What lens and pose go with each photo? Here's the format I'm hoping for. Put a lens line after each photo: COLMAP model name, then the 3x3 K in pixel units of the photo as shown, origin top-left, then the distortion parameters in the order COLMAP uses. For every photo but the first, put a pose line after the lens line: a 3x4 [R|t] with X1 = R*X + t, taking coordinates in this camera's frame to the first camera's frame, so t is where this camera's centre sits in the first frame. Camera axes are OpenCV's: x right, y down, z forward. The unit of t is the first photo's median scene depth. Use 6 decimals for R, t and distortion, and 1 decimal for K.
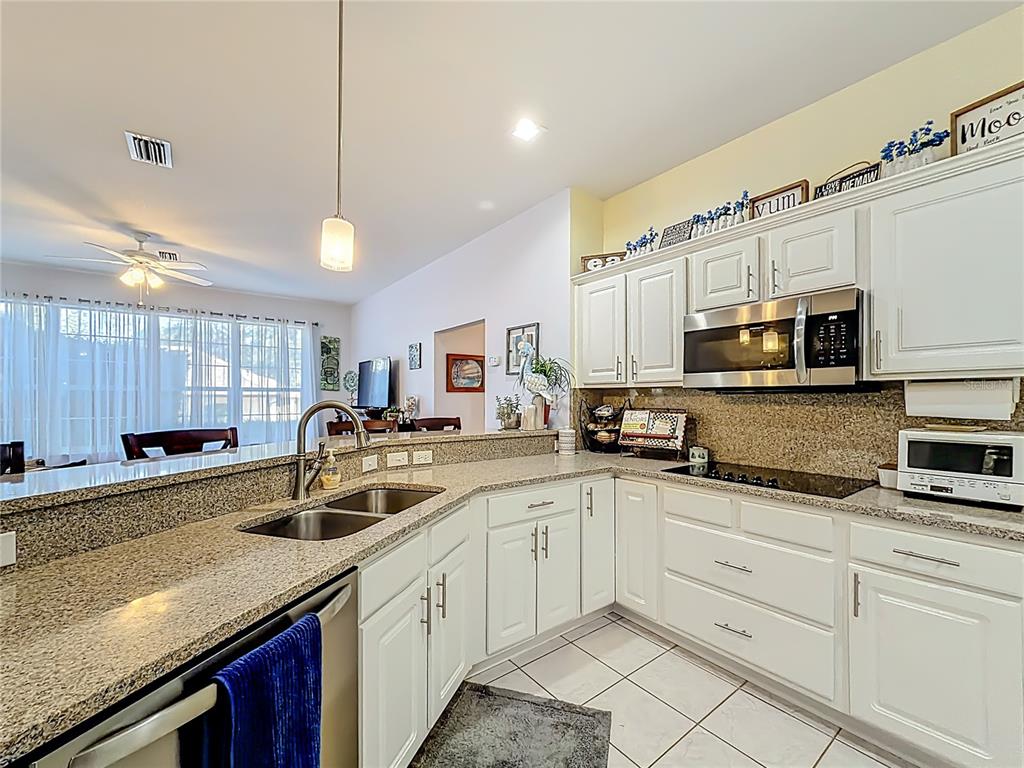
lens RADIAL K [[424.5, 0, 514.6], [0, 424.5, 401.1], [0, 0, 1]] dist [0.001809, 0.000625]
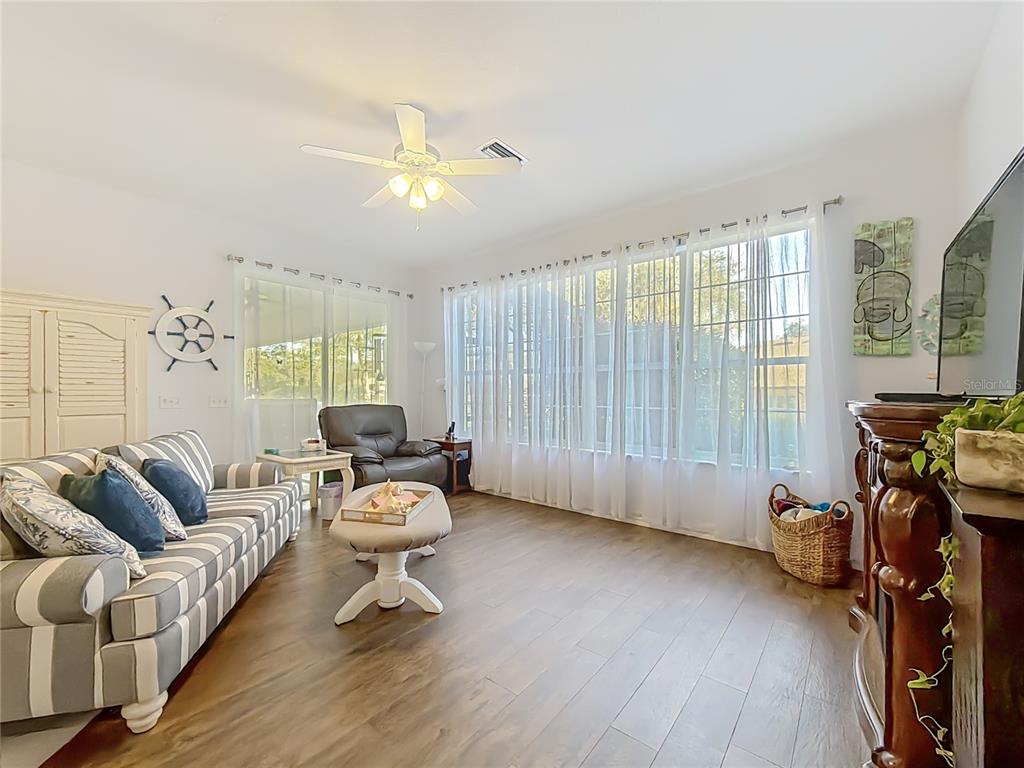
lens RADIAL K [[424.5, 0, 514.7], [0, 424.5, 389.7], [0, 0, 1]] dist [0.001809, 0.000625]
pose [[0.229207, -0.002920, -0.973373, -0.340415], [-0.008443, 0.999952, -0.004988, 0.029841], [0.973341, 0.009361, 0.229171, 1.556227]]
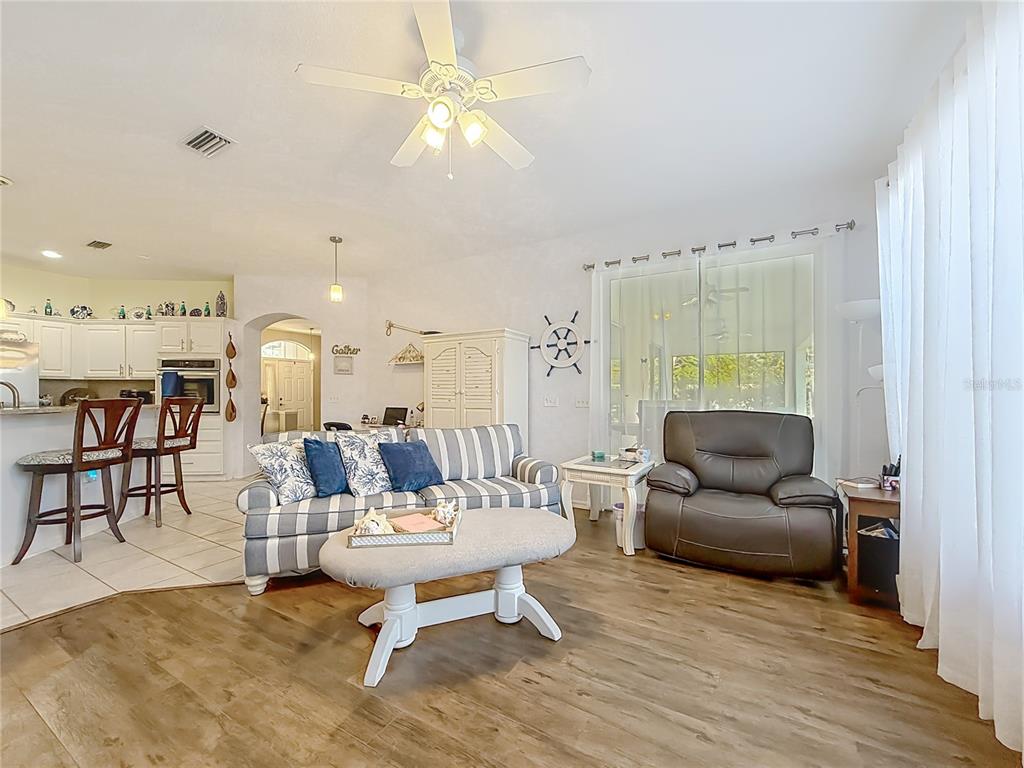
lens RADIAL K [[428.5, 0, 514.6], [0, 428.5, 391.1], [0, 0, 1]] dist [-0.001141, -0.000168]
pose [[-0.928325, 0.003398, -0.371754, -1.213661], [0.001361, 0.999983, 0.005742, 0.020445], [0.371767, 0.004825, -0.928314, 2.347995]]
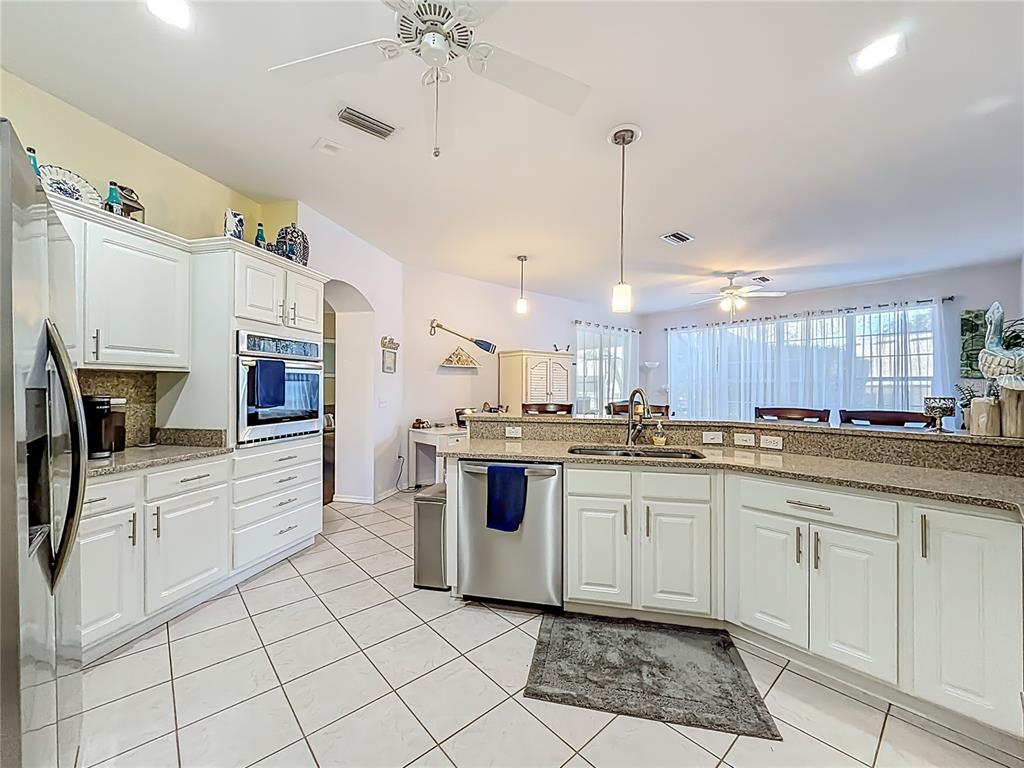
lens RADIAL K [[424.5, 0, 515.1], [0, 424.5, 380.4], [0, 0, 1]] dist [0.001809, 0.000625]
pose [[0.082519, -0.017333, -0.996439, 0.741038], [-0.009254, 0.999792, -0.018158, 0.001092], [0.996547, 0.010720, 0.082341, 0.244657]]
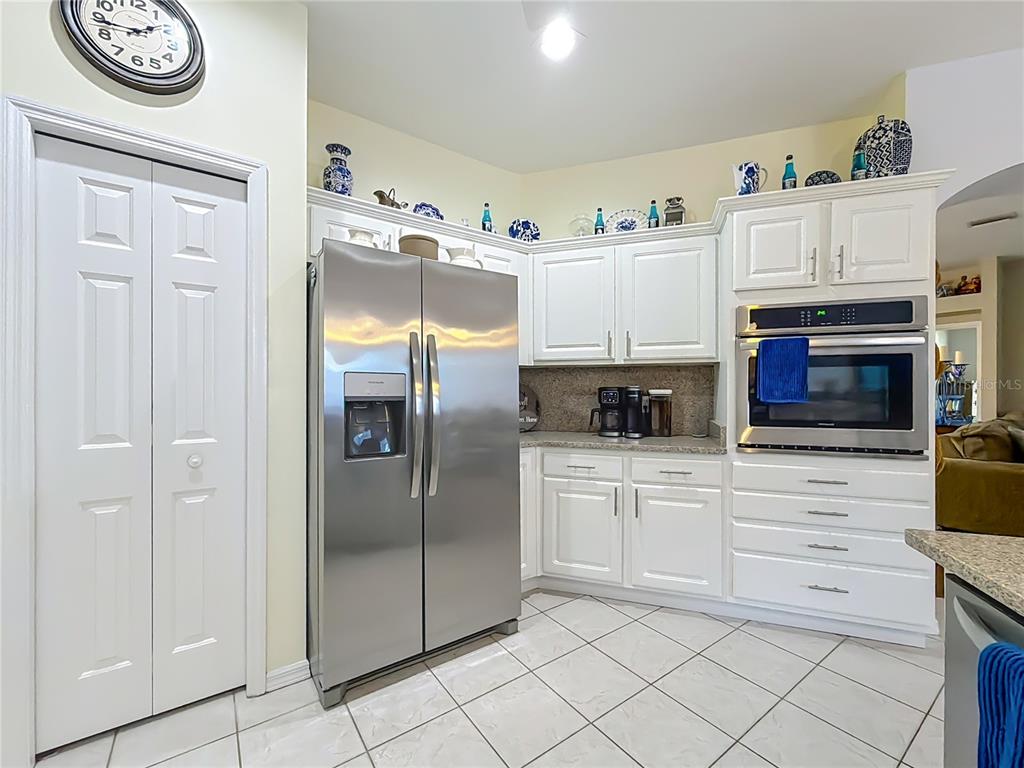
lens RADIAL K [[424.5, 0, 512.4], [0, 424.5, 389.1], [0, 0, 1]] dist [0.001809, 0.000625]
pose [[-0.999413, -0.004242, 0.033998, 0.071270], [-0.004010, 0.999968, 0.006901, 0.025157], [-0.034026, 0.006760, -0.999398, 0.519588]]
